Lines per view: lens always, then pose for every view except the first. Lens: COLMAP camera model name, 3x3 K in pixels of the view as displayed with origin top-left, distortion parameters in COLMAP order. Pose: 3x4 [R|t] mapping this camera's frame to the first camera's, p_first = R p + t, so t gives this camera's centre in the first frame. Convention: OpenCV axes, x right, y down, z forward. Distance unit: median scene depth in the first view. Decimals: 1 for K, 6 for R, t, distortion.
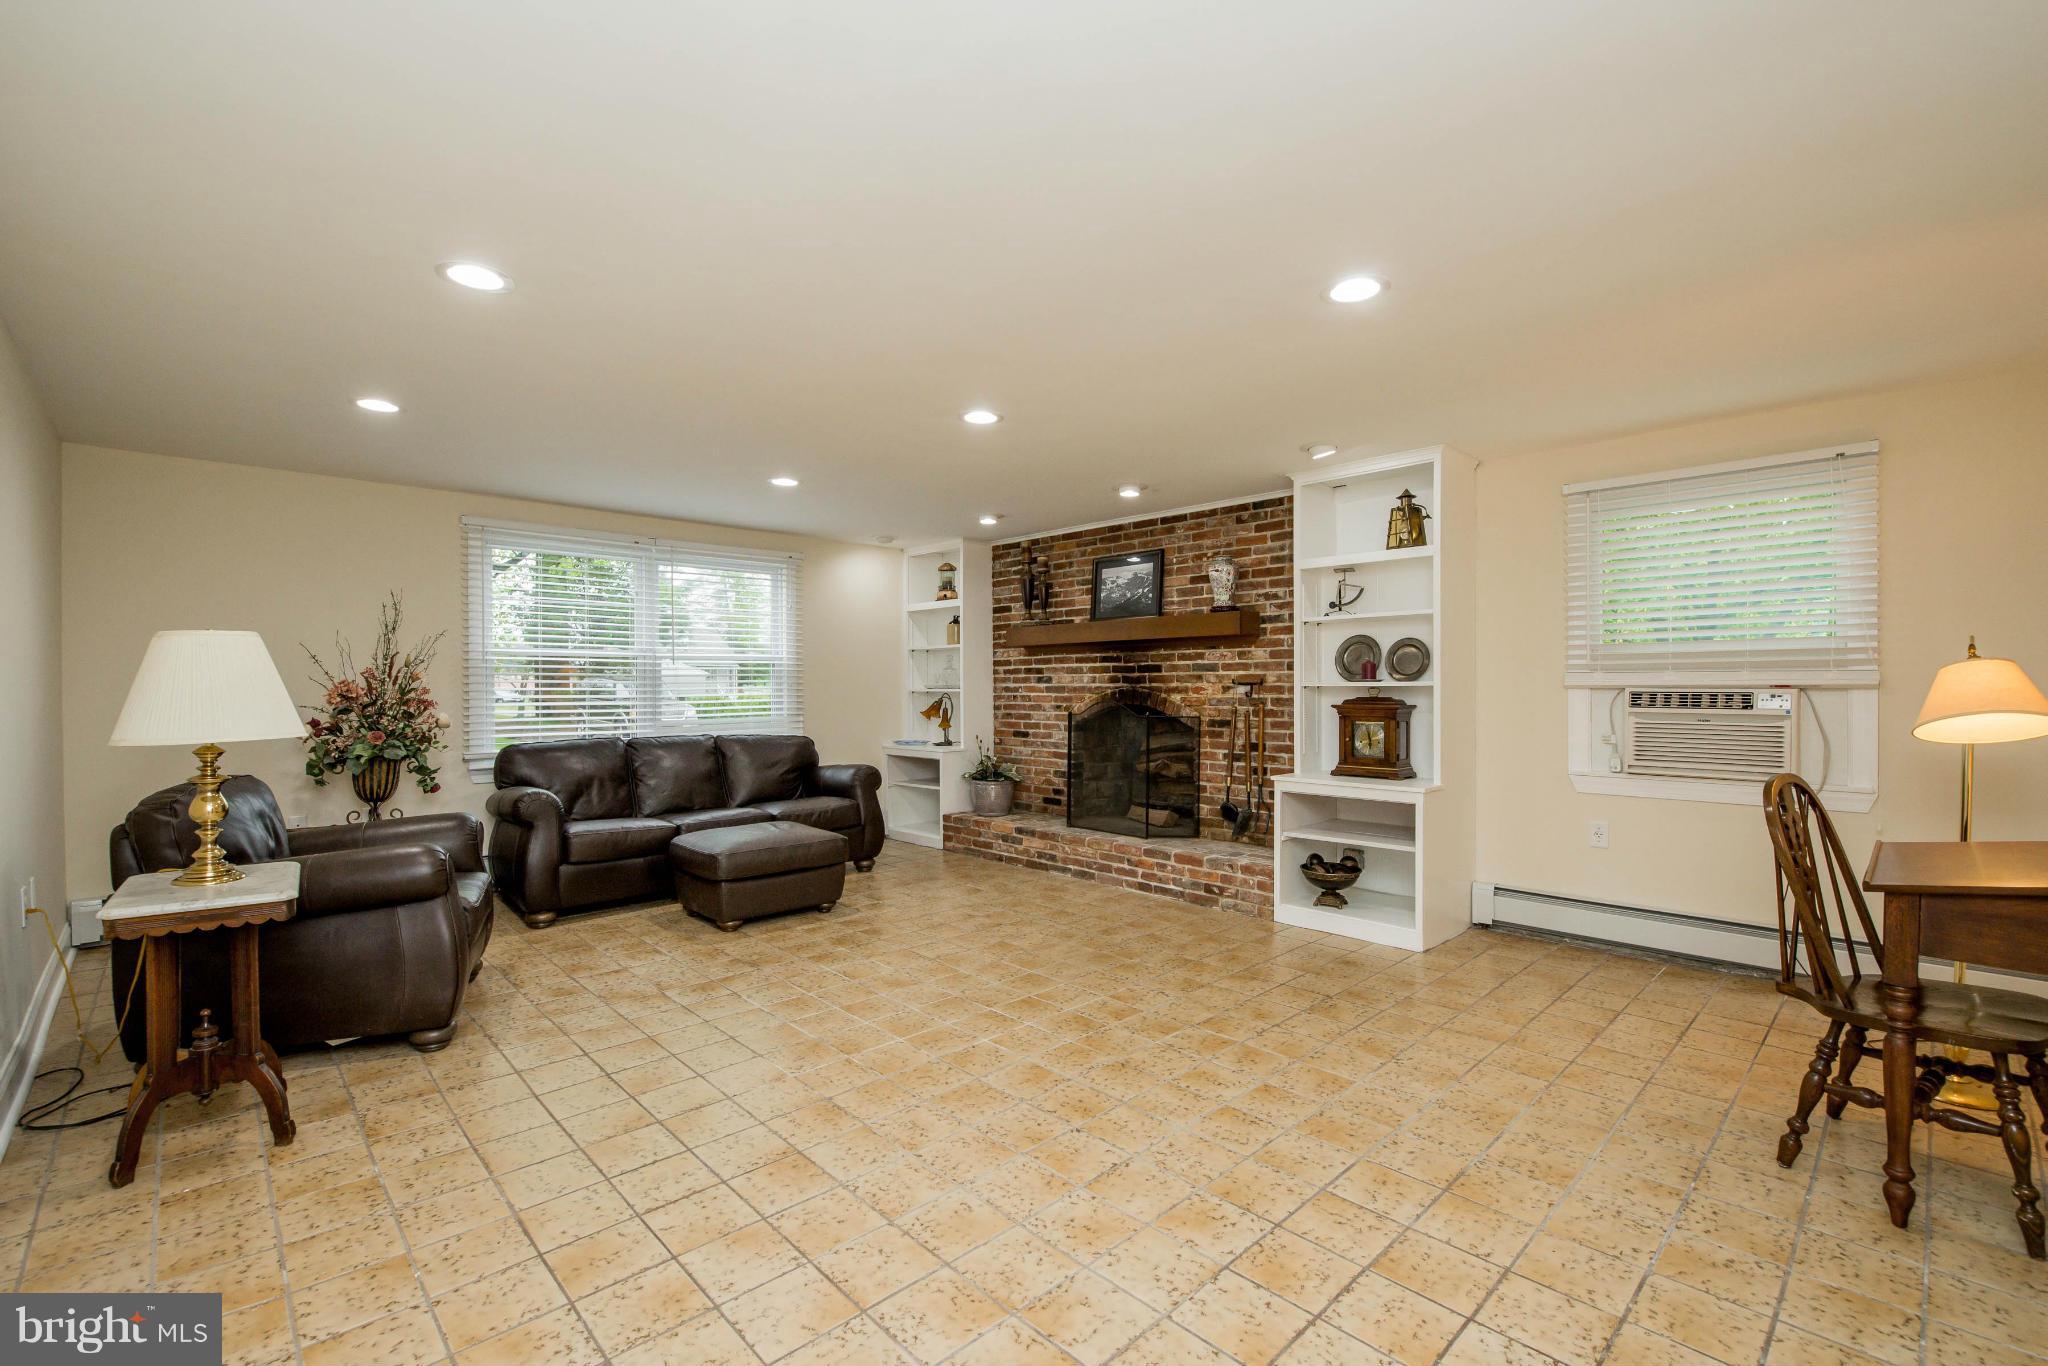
lens RADIAL K [[889.0, 0, 1032.9], [0, 889.0, 693.5], [0, 0, 1]] dist [0.011758, -0.000249]
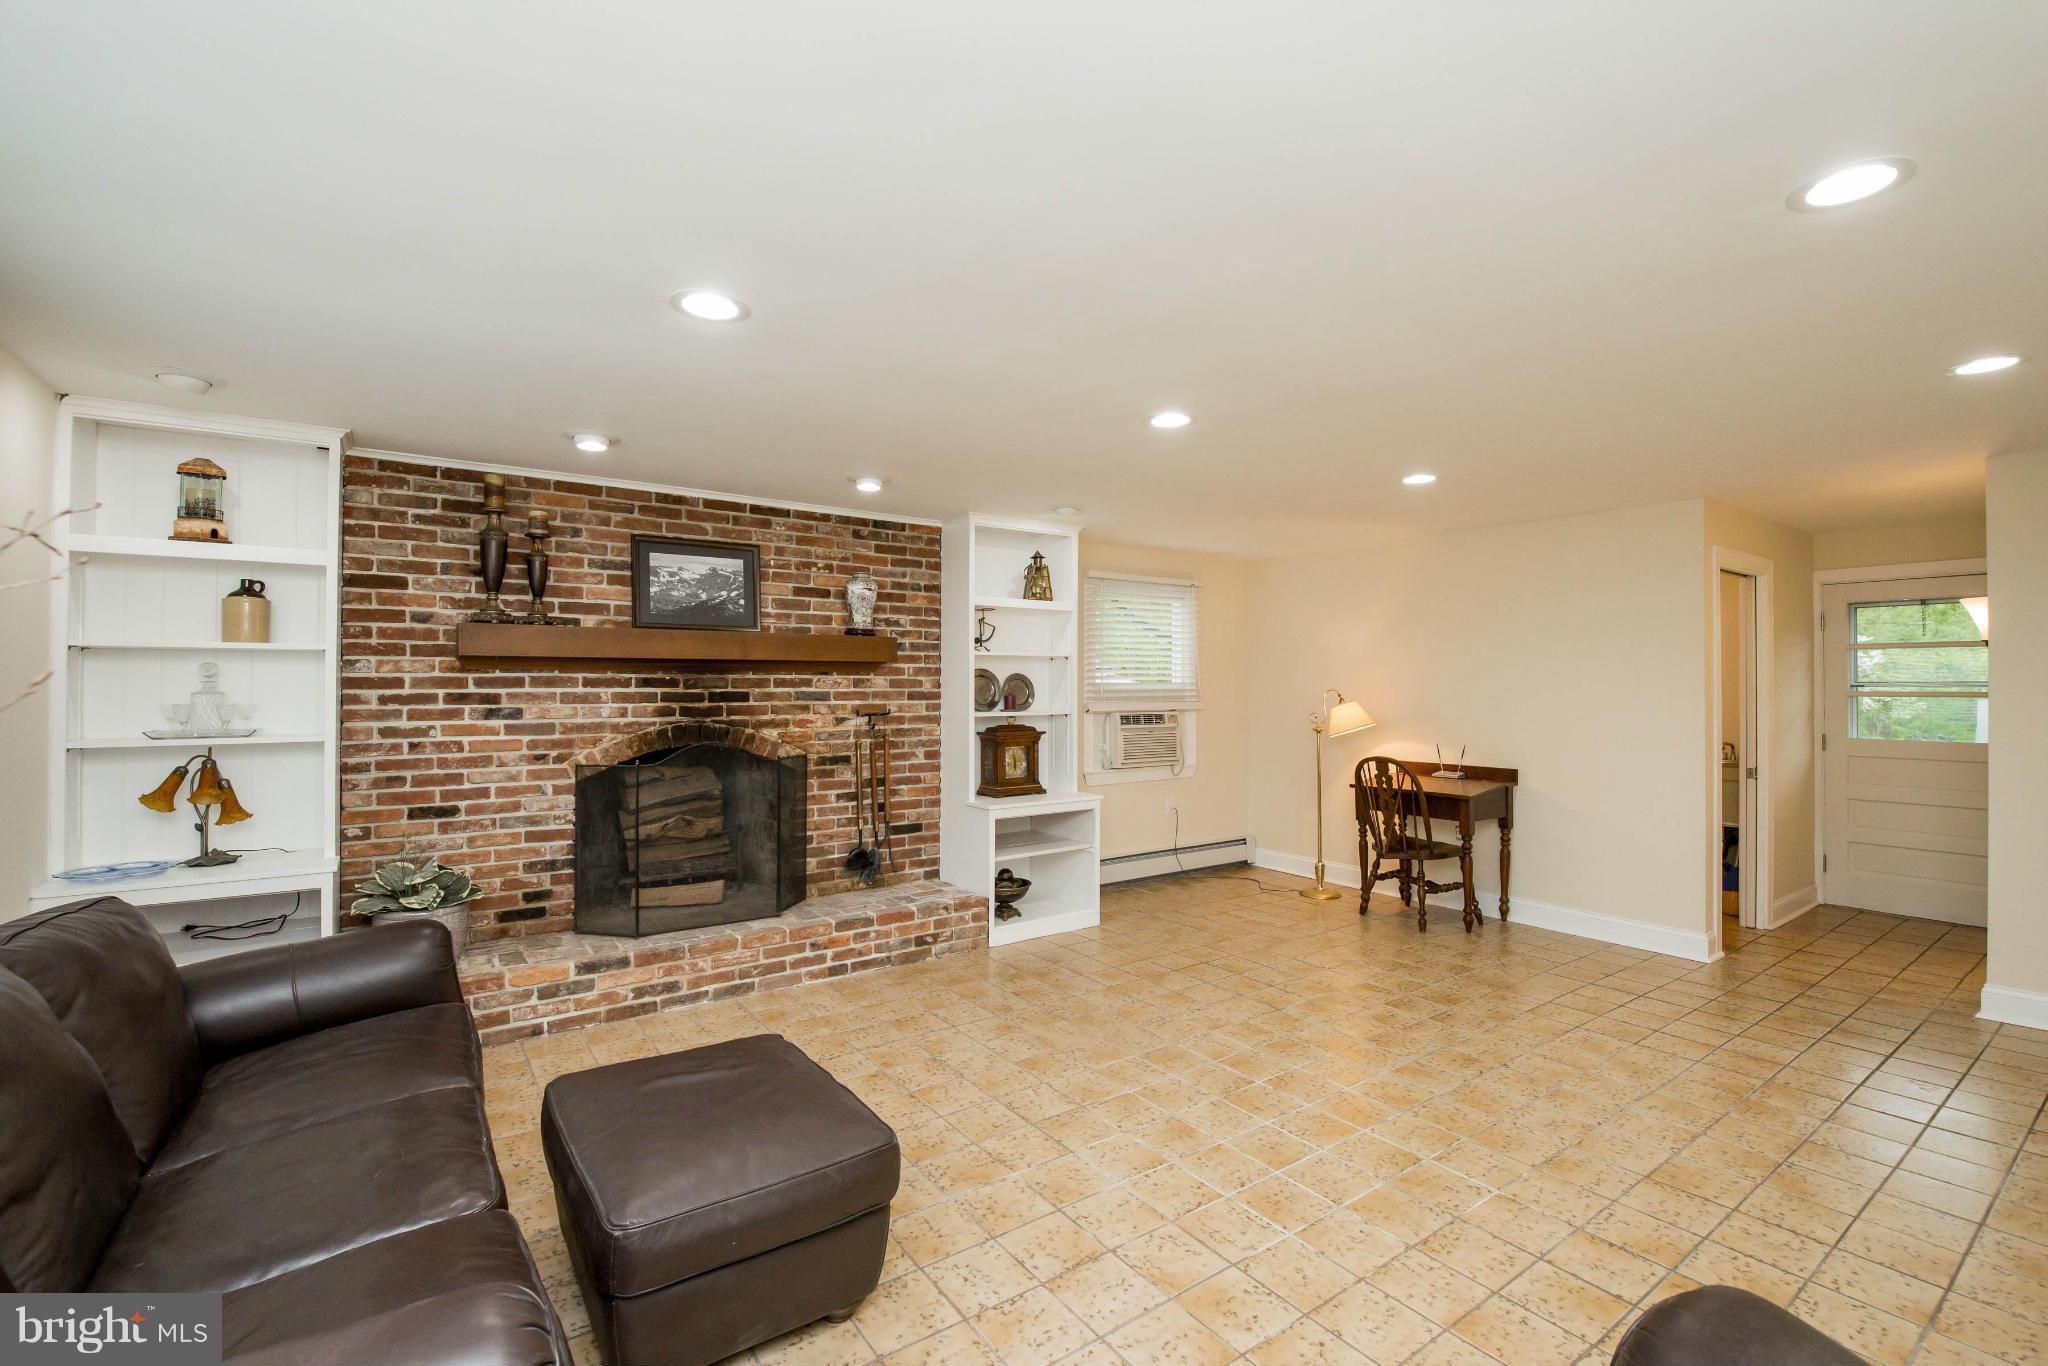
lens RADIAL K [[880.9, 0, 1024.0], [0, 880.9, 683.0], [0, 0, 1]] dist [-0.009167, -0.000914]
pose [[0.152625, 0.003585, 0.988278, -0.607585], [0.005721, 0.999973, -0.004511, -0.037003], [-0.988268, 0.006342, 0.152601, 0.671957]]
